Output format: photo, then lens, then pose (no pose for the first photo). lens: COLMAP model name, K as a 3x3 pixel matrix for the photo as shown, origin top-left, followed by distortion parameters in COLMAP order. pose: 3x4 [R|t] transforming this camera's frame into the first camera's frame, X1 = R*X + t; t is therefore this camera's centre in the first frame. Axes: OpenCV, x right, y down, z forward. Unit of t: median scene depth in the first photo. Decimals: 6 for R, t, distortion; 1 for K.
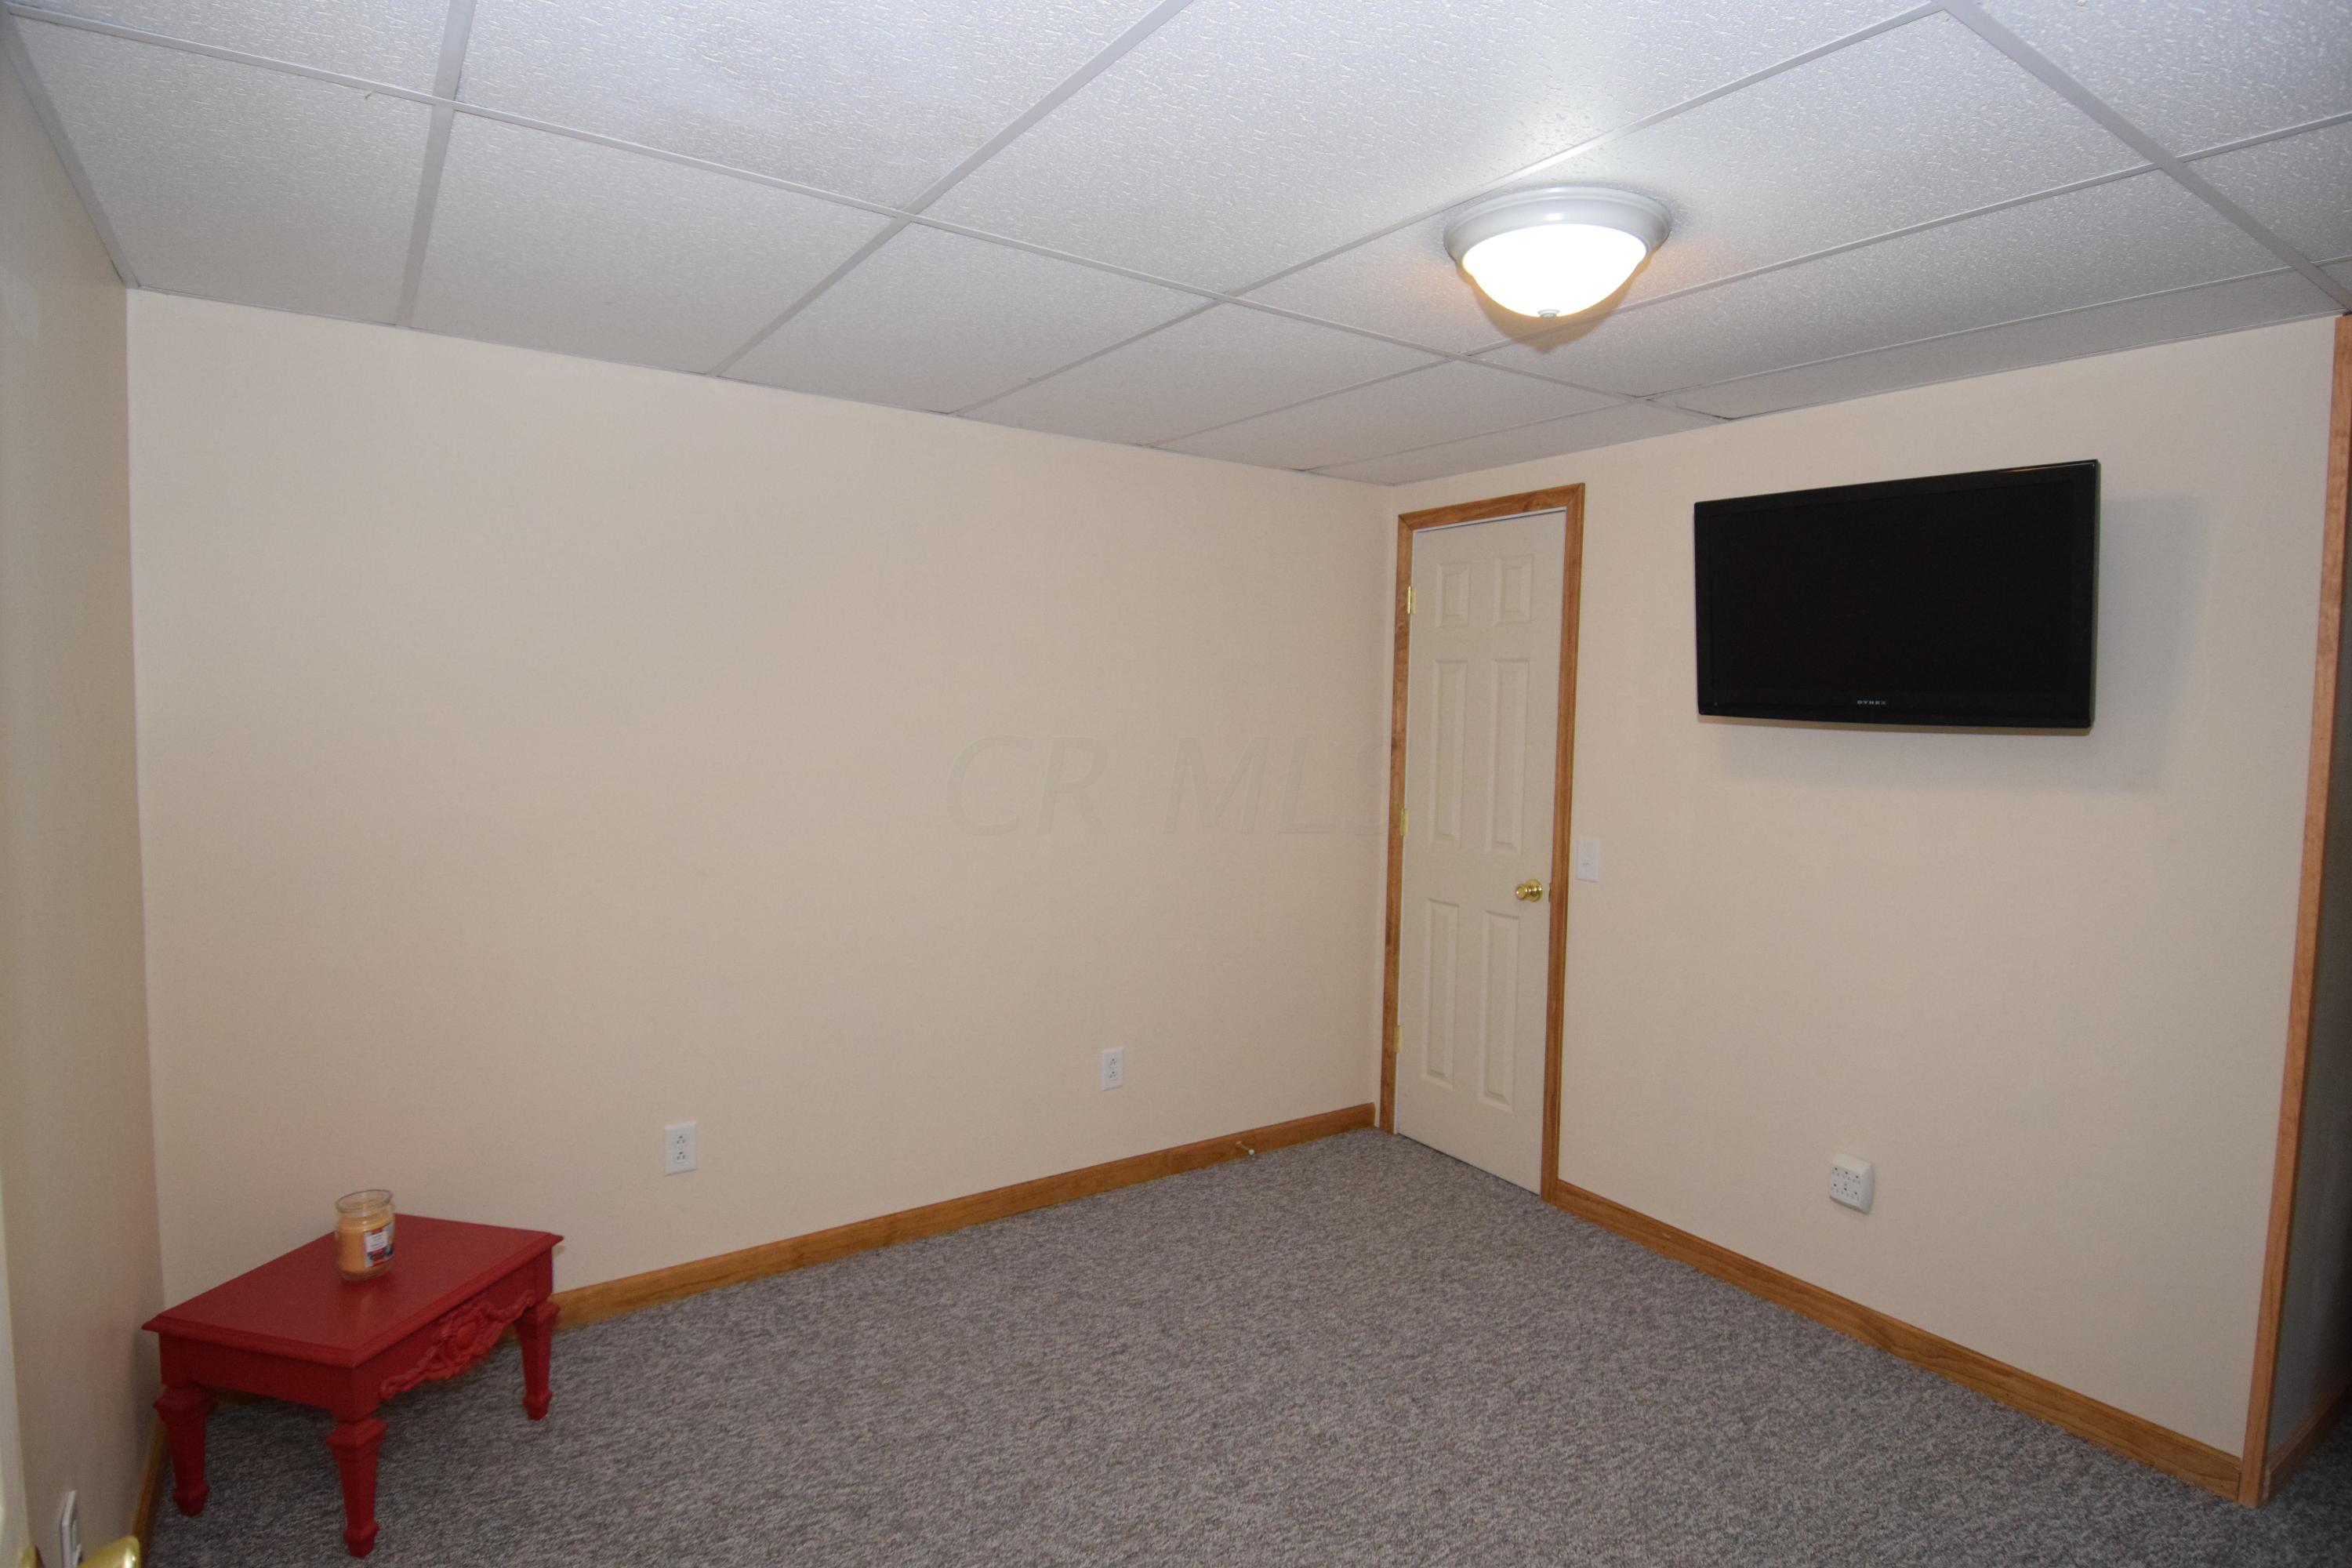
lens RADIAL K [[1228.8, 0, 1179.5], [0, 1228.8, 770.2], [0, 0, 1]] dist [0.053200, -0.053567]
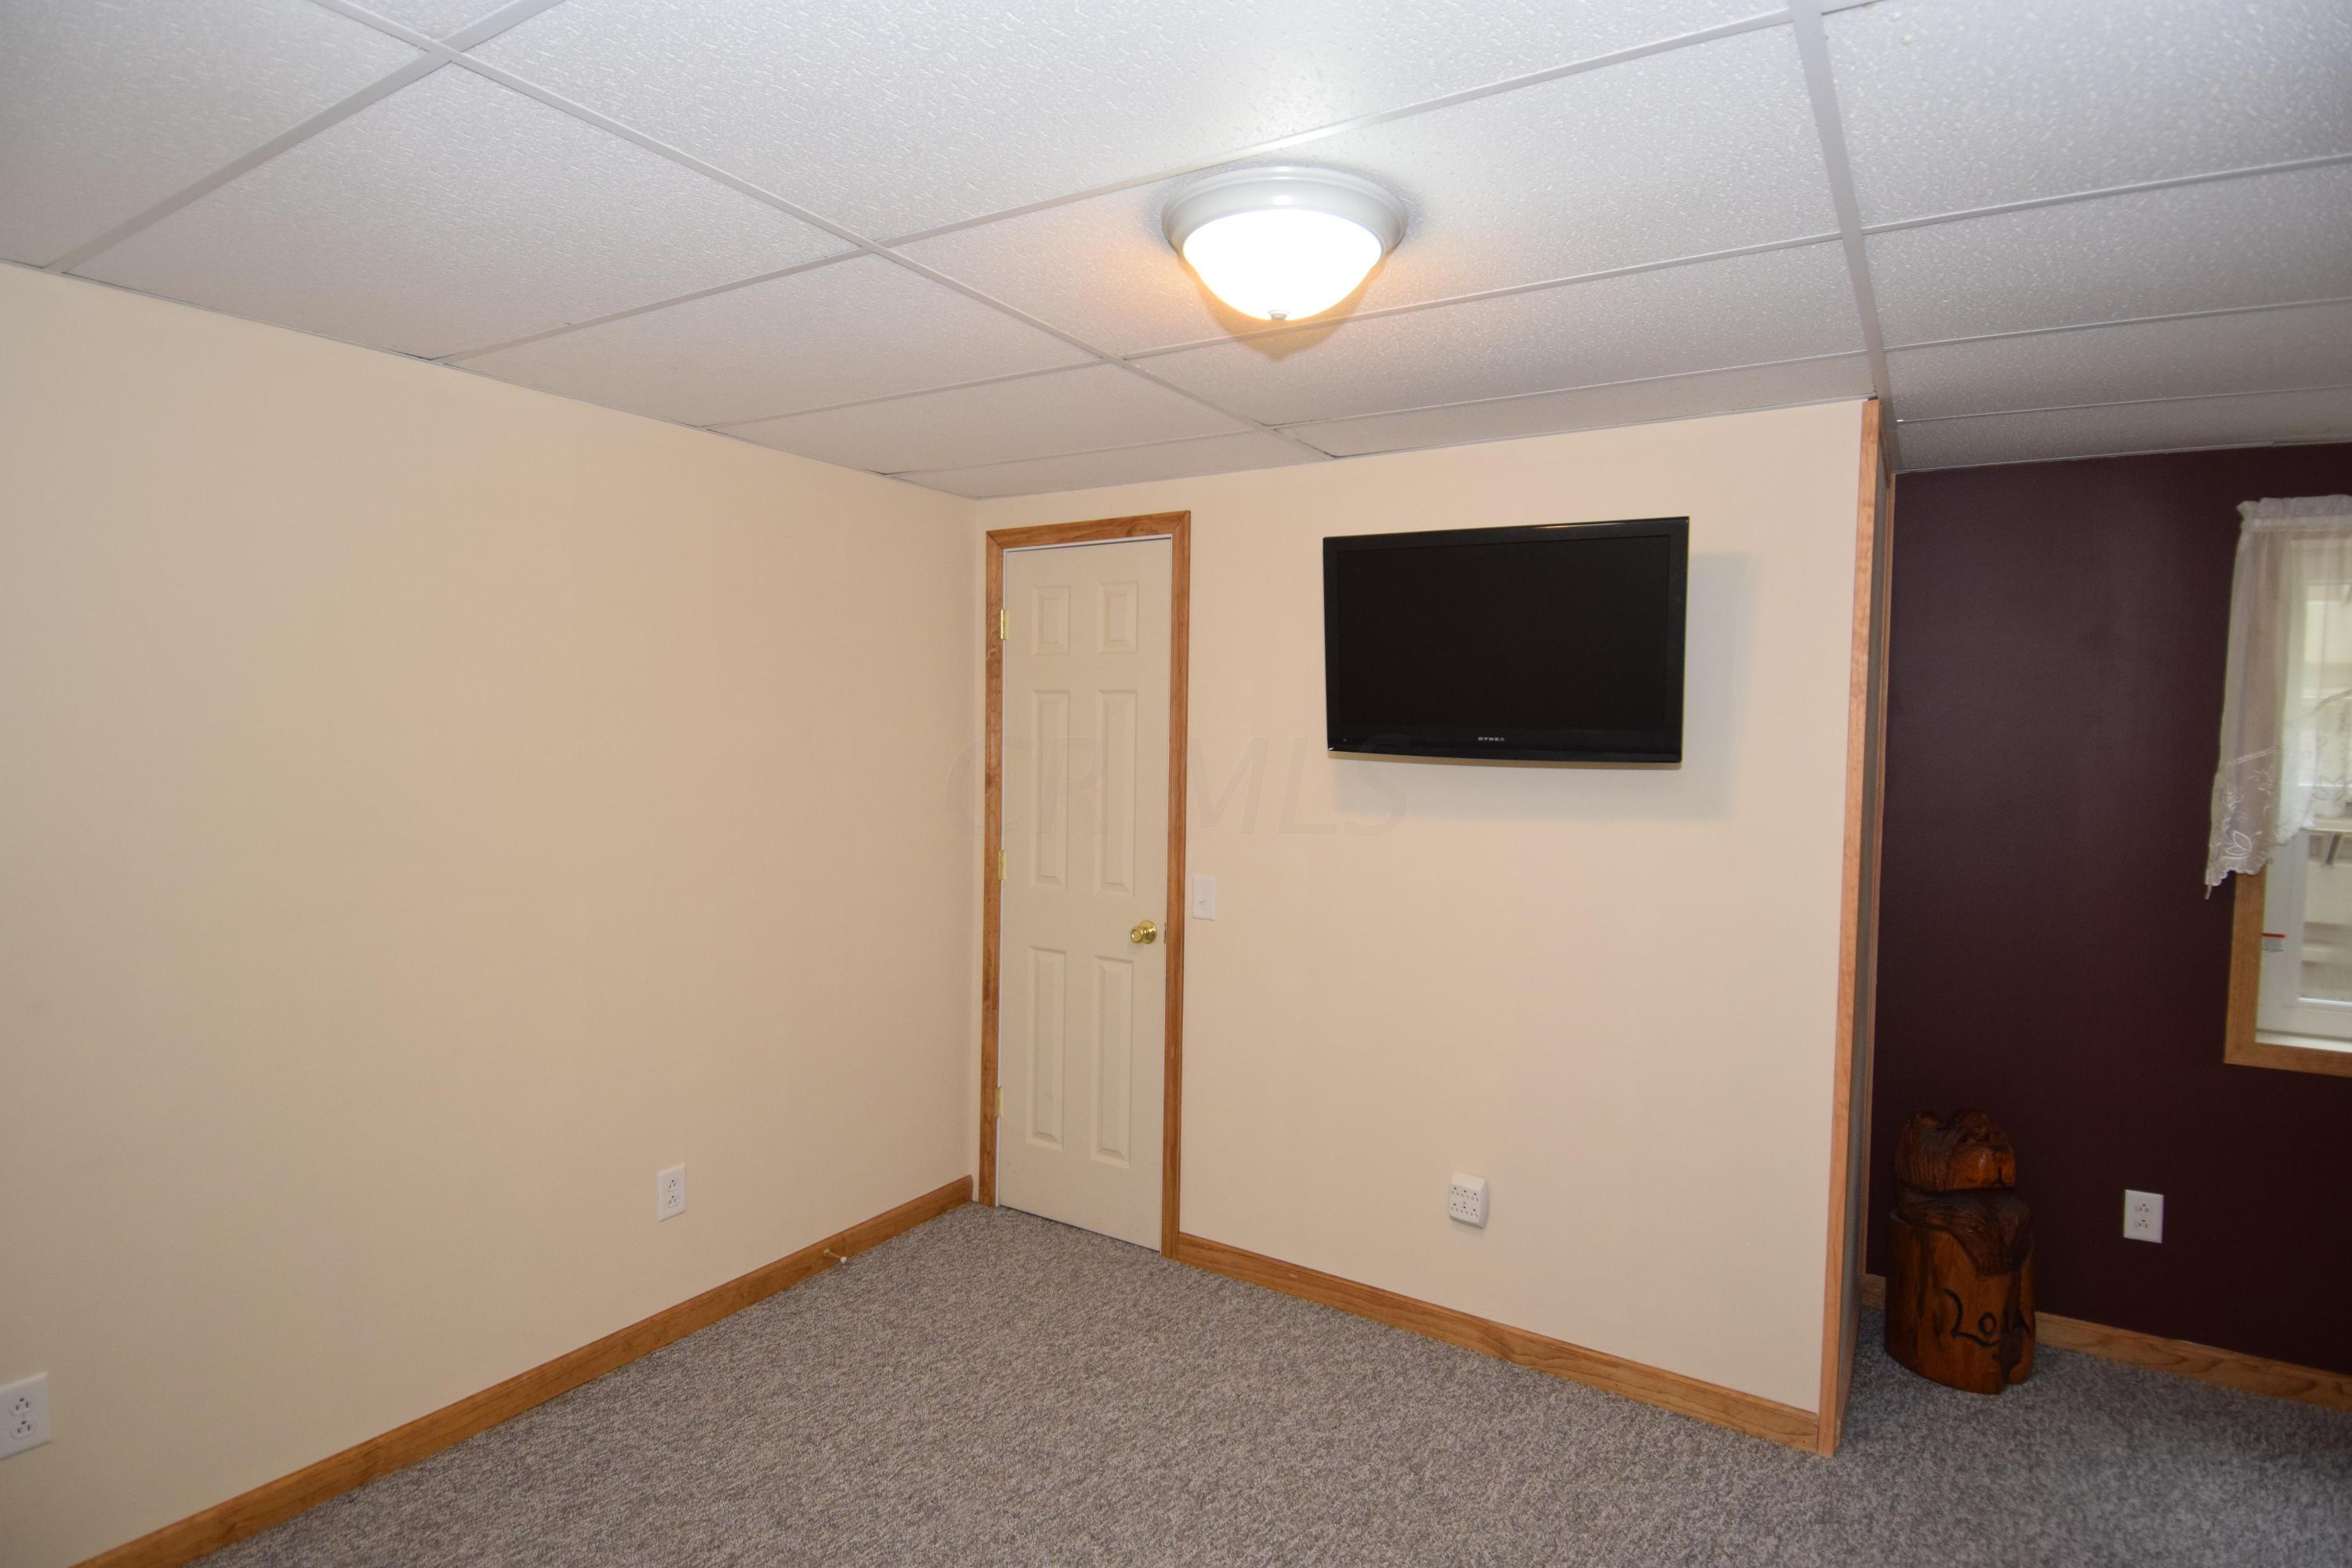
lens RADIAL K [[1230.8, 0, 1178.8], [0, 1230.8, 776.2], [0, 0, 1]] dist [0.064053, -0.069257]
pose [[0.917922, -0.021155, 0.396197, -0.082549], [0.025821, 0.999646, -0.006445, -0.020607], [-0.395920, 0.016146, 0.918143, 0.138038]]
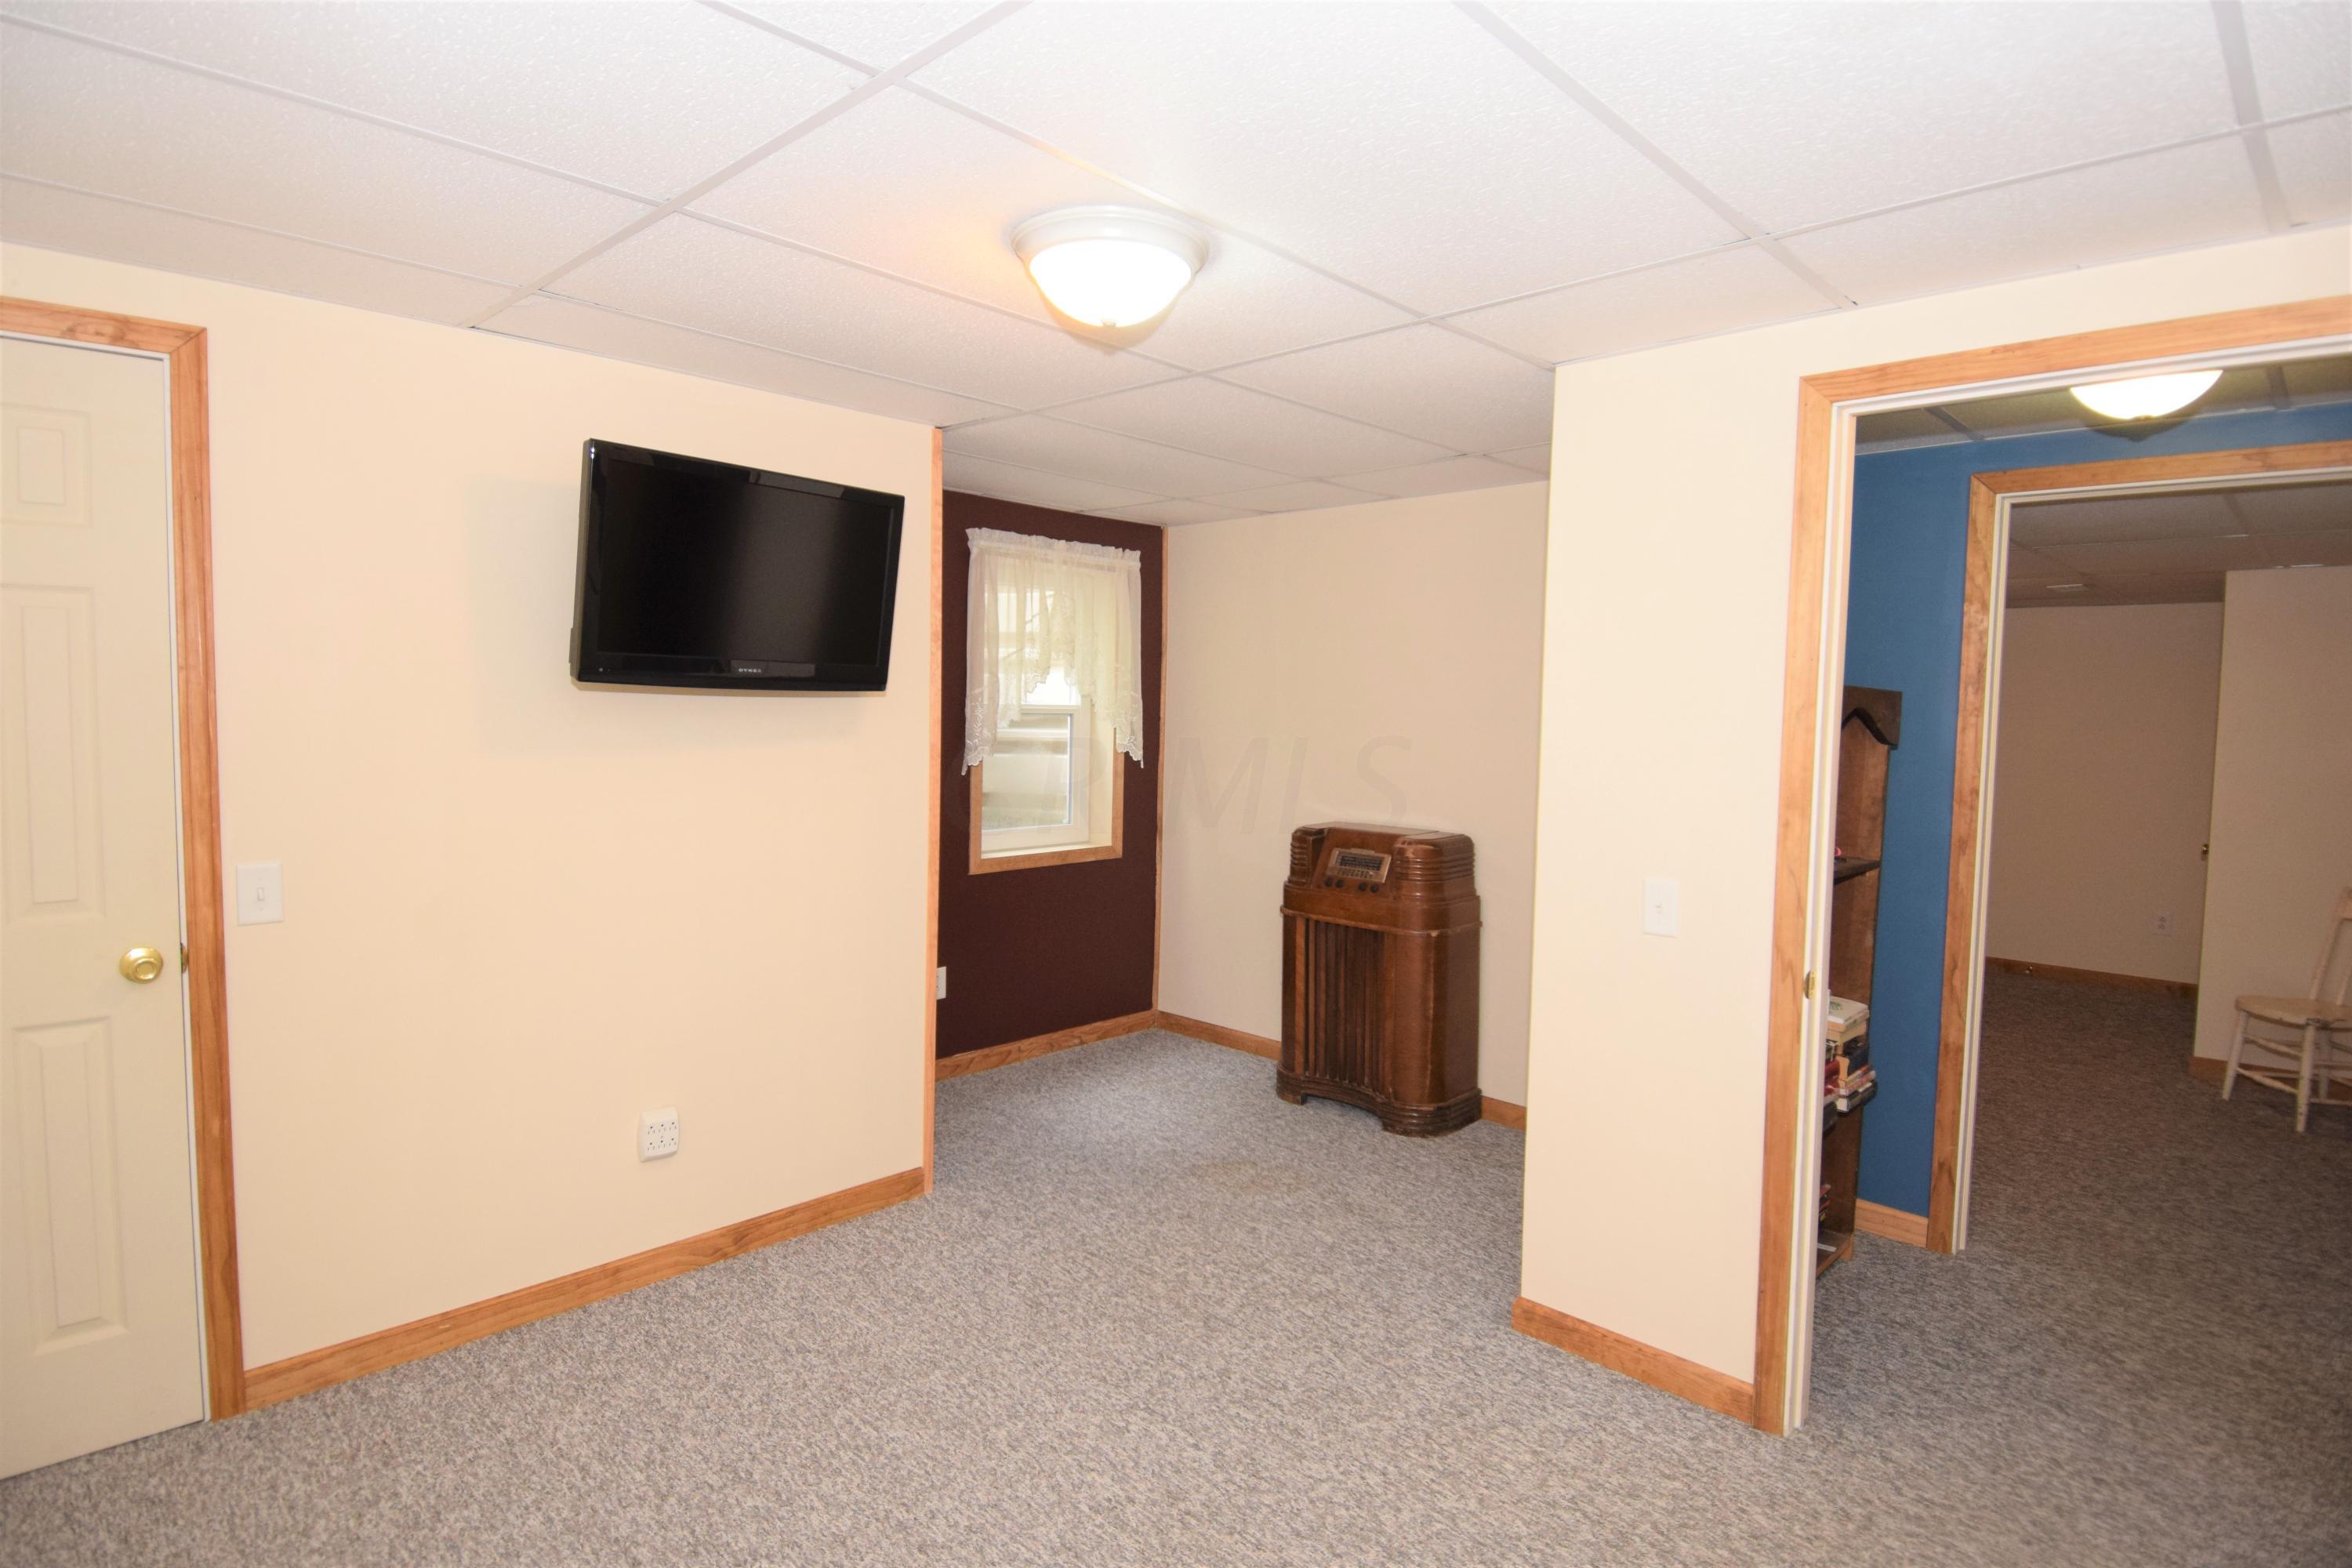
lens RADIAL K [[1228.8, 0, 1179.5], [0, 1228.8, 770.2], [0, 0, 1]] dist [0.053200, -0.053567]
pose [[-0.202425, -0.080707, 0.975966, -0.521074], [0.037790, 0.995212, 0.090137, -0.045473], [-0.978568, 0.055128, -0.198406, 0.752483]]
